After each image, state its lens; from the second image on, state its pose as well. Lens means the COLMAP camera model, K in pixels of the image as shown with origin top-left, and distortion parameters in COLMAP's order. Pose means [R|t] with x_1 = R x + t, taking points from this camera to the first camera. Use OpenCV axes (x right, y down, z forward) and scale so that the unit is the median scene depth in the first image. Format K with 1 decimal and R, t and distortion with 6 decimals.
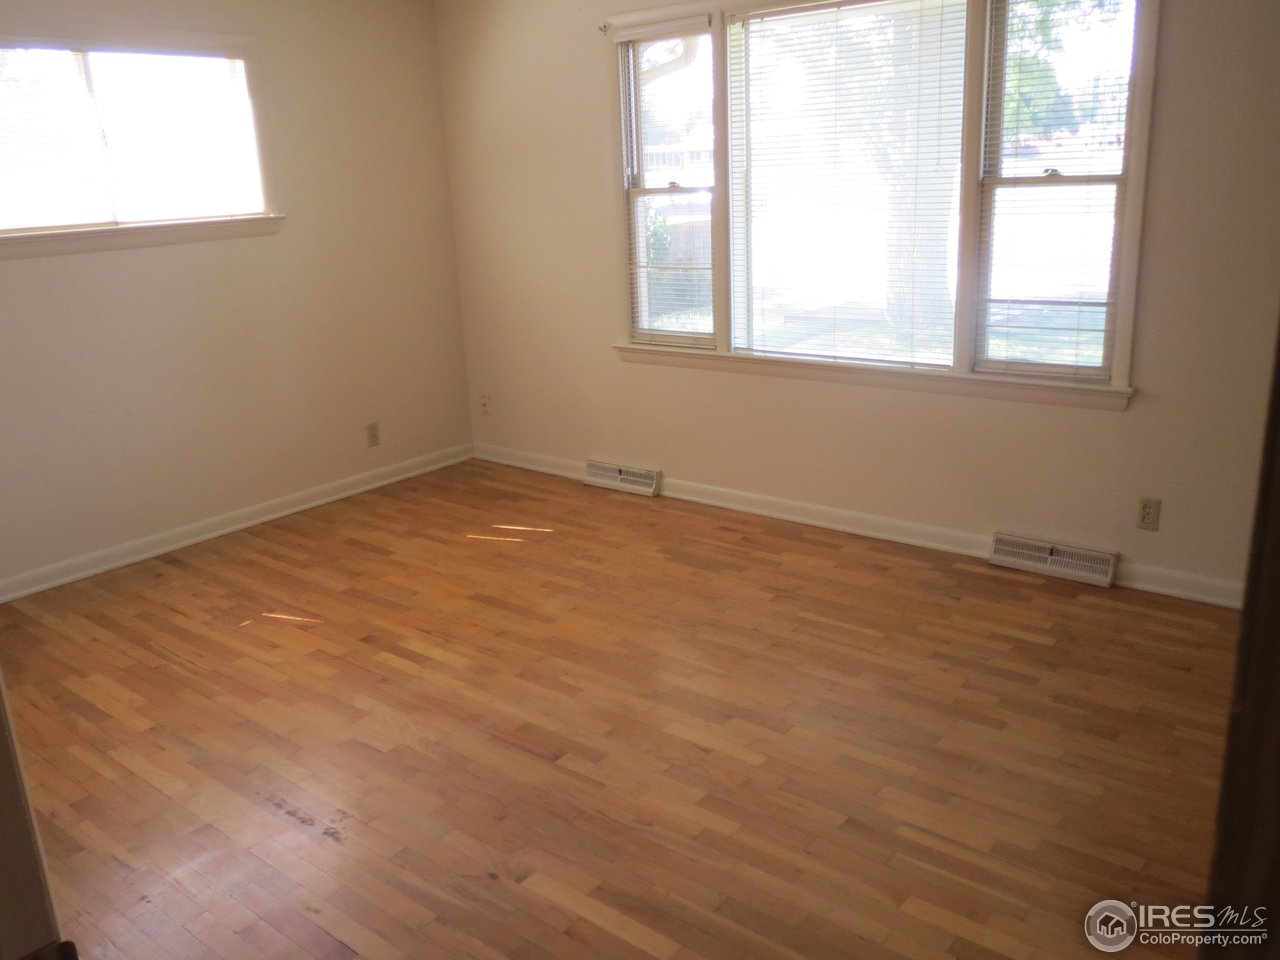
lens RADIAL K [[1063.4, 0, 640.0], [0, 1063.4, 480.0], [0, 0, 1]] dist [-0.030166, 0.022087]
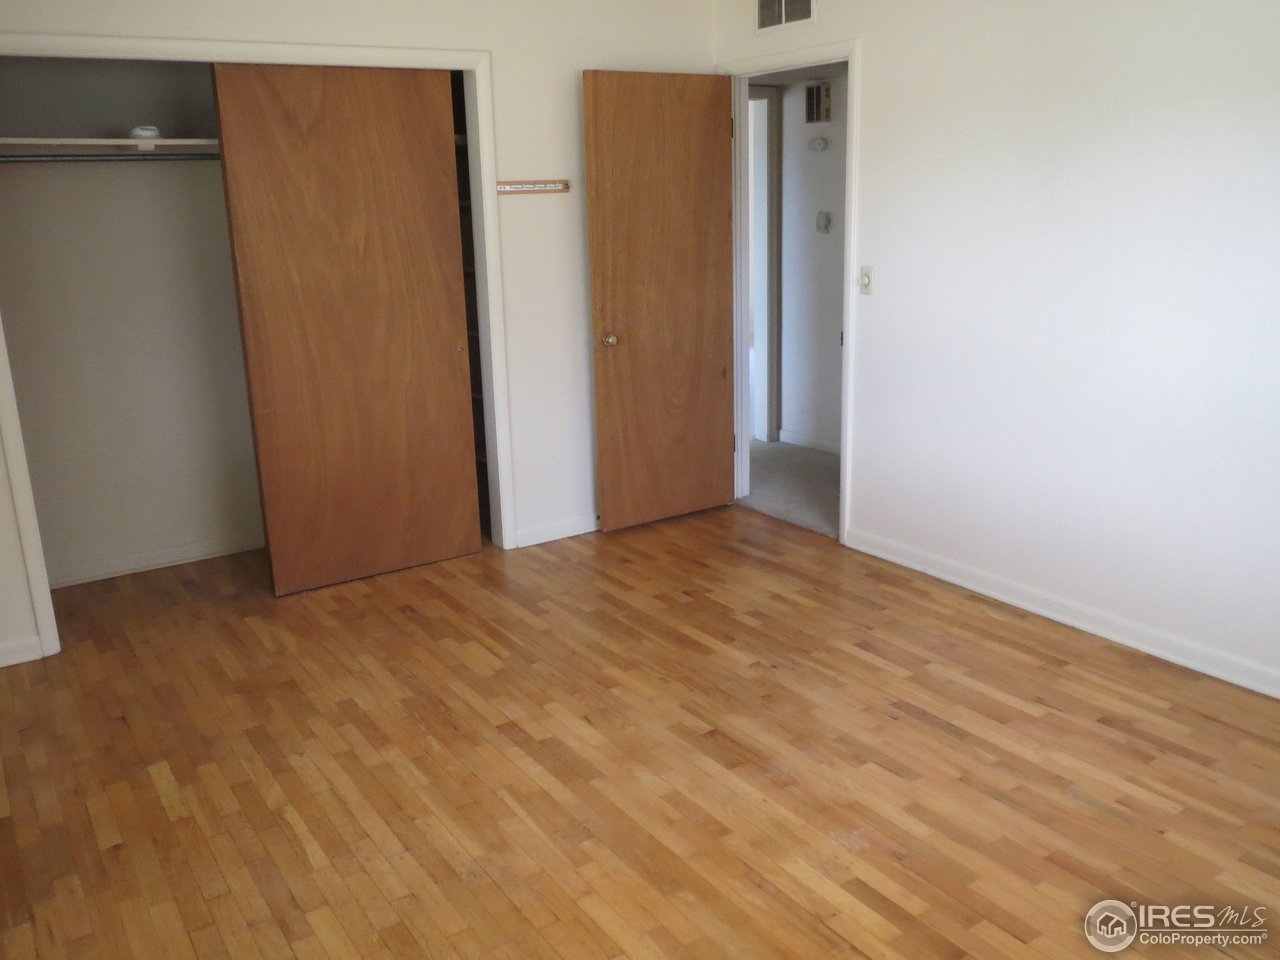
lens RADIAL K [[1063.4, 0, 640.0], [0, 1063.4, 480.0], [0, 0, 1]] dist [-0.030166, 0.022087]
pose [[-0.955664, -0.005736, 0.294402, -0.316503], [0.147100, 0.856814, 0.494198, -0.505454], [-0.255083, 0.515594, -0.817983, 1.696708]]
